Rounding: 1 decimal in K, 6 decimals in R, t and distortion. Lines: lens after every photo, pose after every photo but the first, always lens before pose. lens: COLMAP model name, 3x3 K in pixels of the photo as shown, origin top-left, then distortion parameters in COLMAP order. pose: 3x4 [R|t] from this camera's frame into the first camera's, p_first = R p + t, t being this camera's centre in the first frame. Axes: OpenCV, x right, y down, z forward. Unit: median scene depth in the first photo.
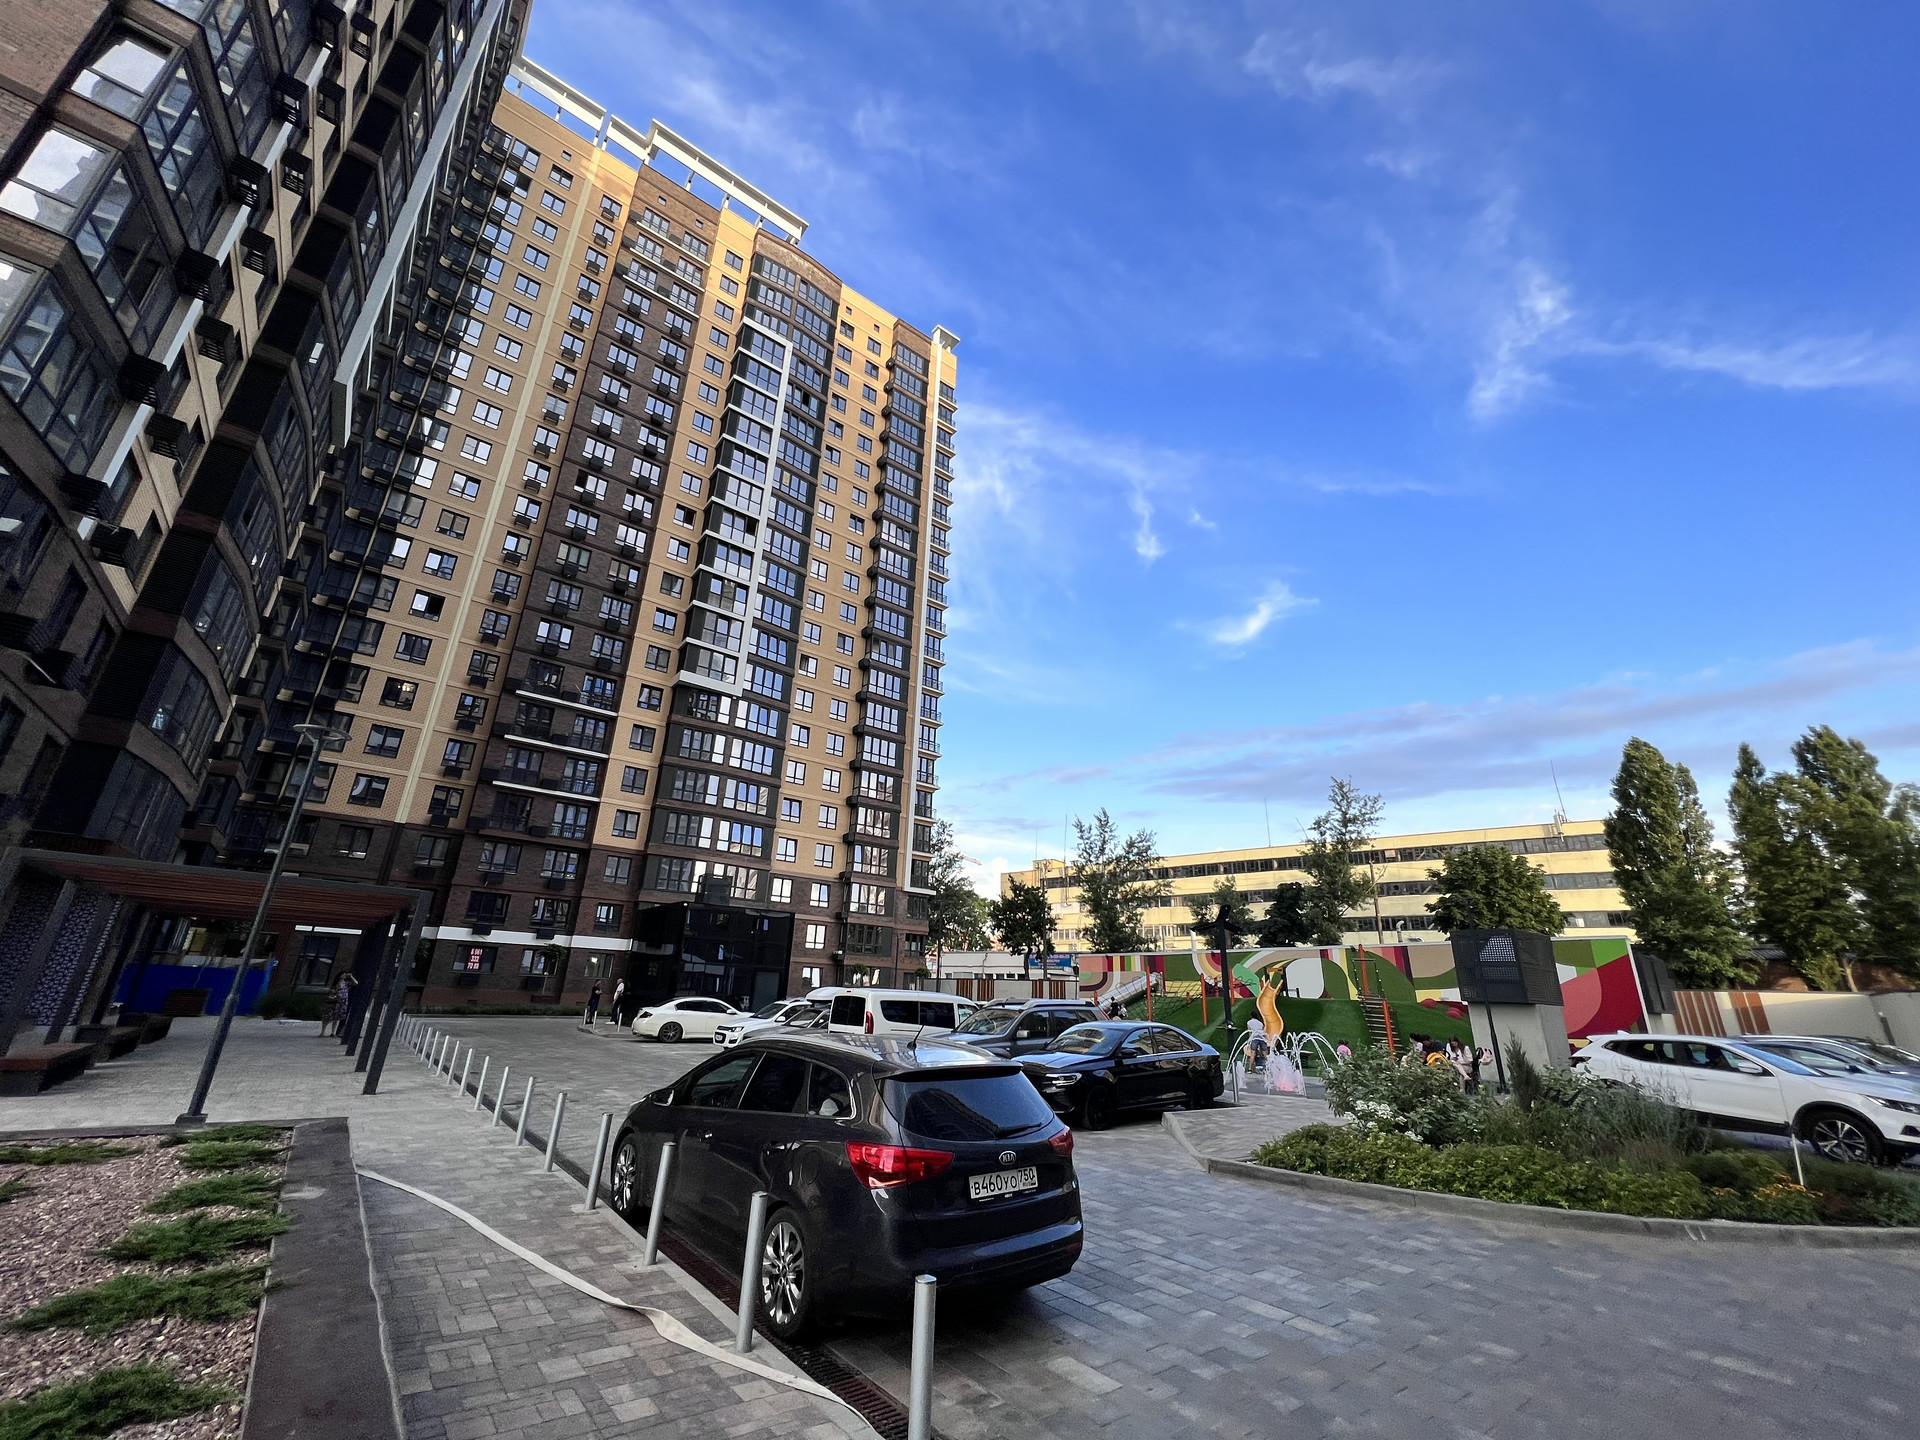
lens RADIAL K [[754.0, 0, 959.8], [0, 754.0, 712.2], [0, 0, 1]] dist [-0.001458, -0.000015]
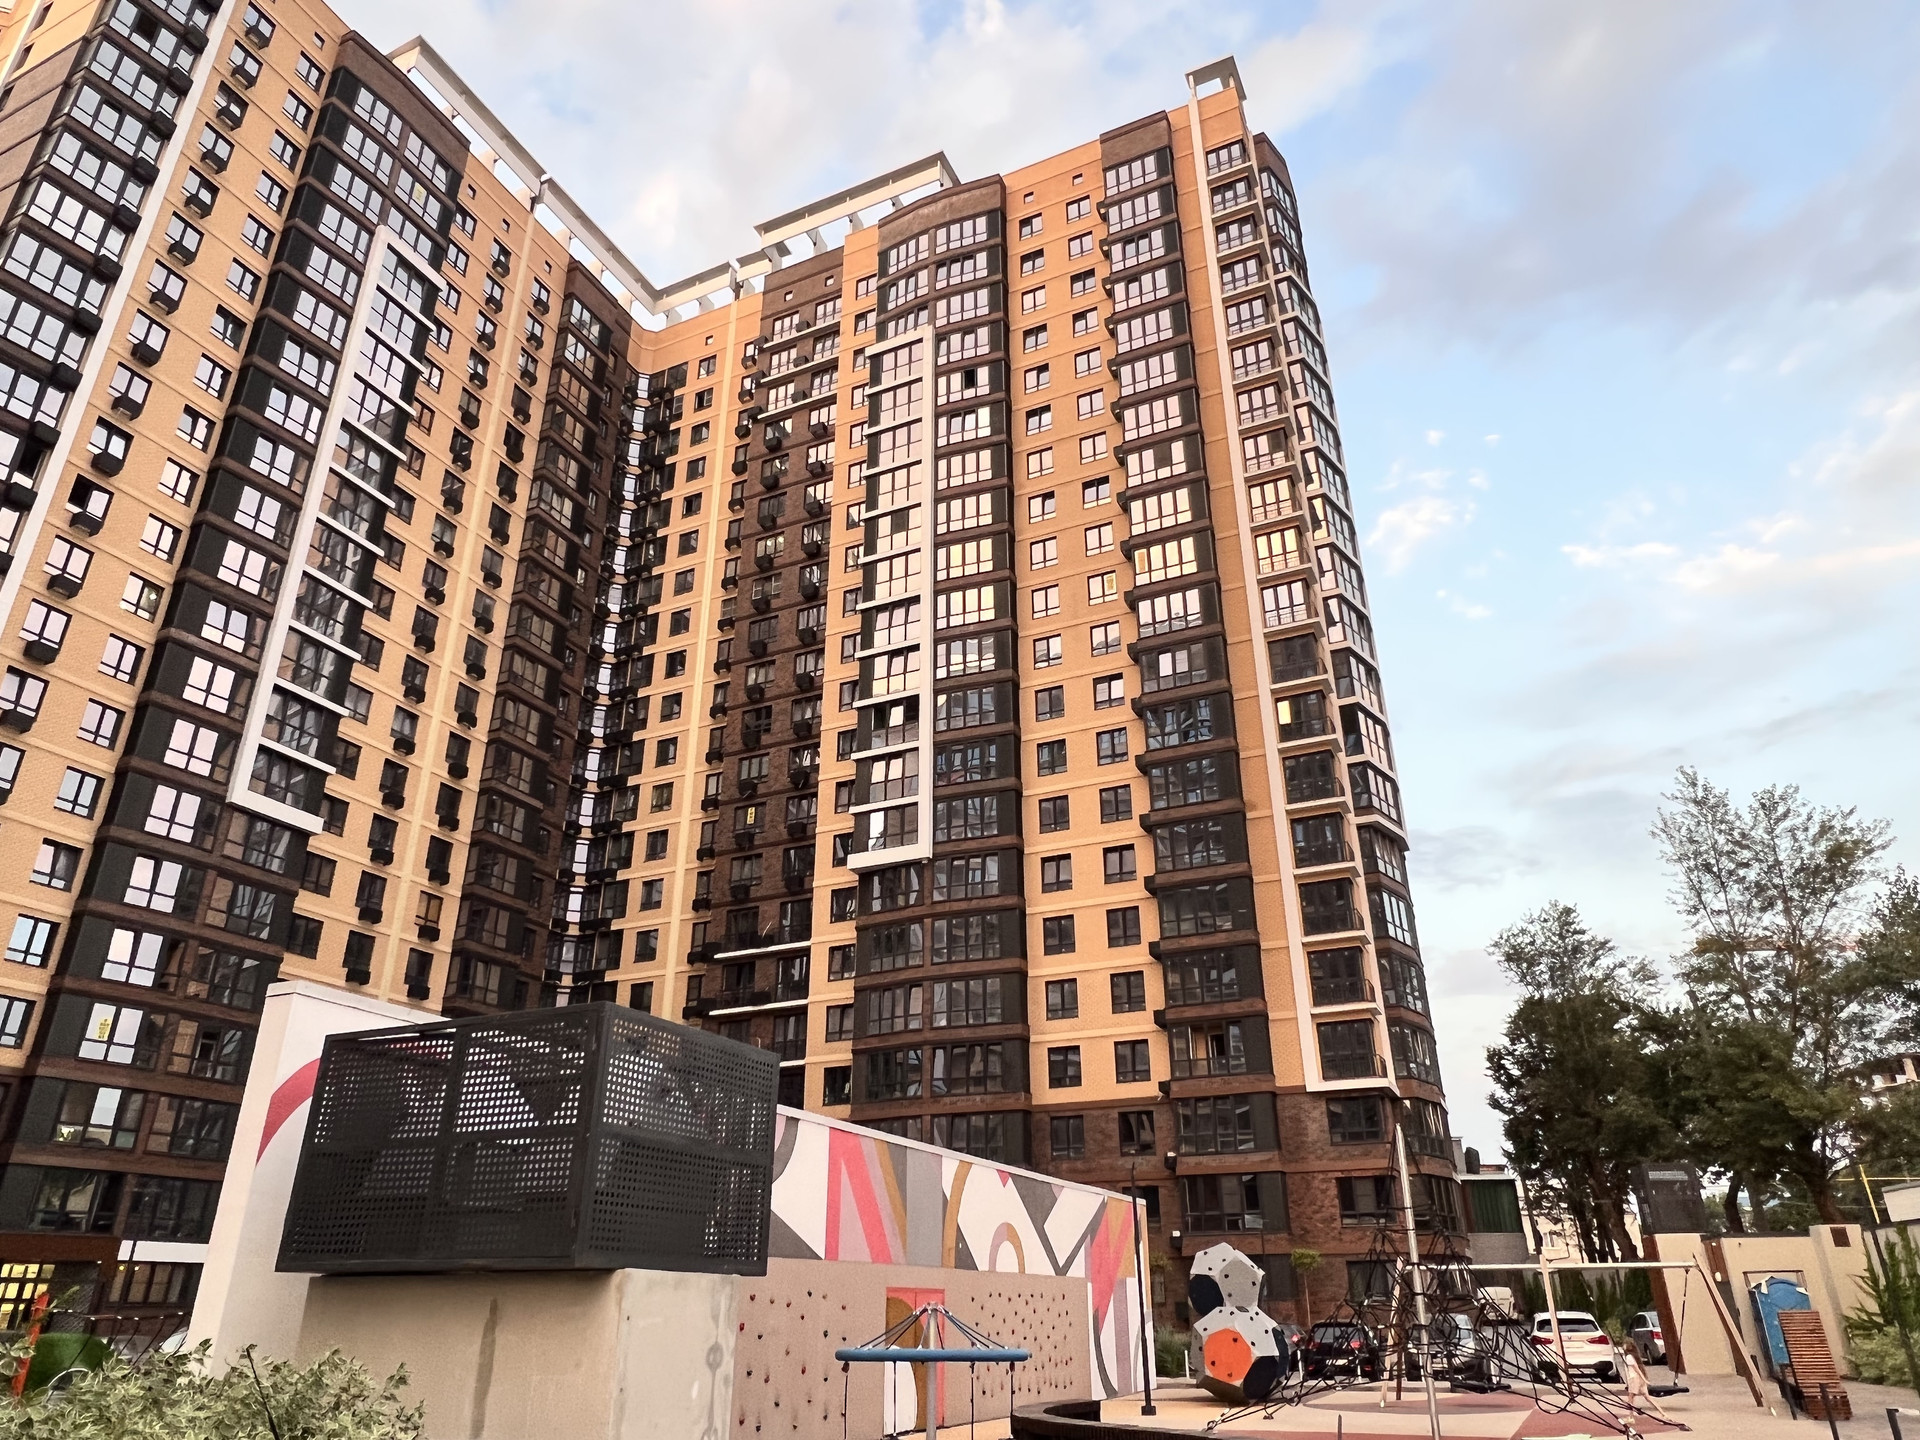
lens RADIAL K [[1256.5, 0, 956.9], [0, 1256.5, 724.7], [0, 0, 1]] dist [0.002618, -0.001949]
pose [[0.428919, -0.421524, -0.798966, 0.607650], [0.334923, 0.895624, -0.292719, 0.193427], [0.838961, -0.142039, 0.525328, 0.425473]]
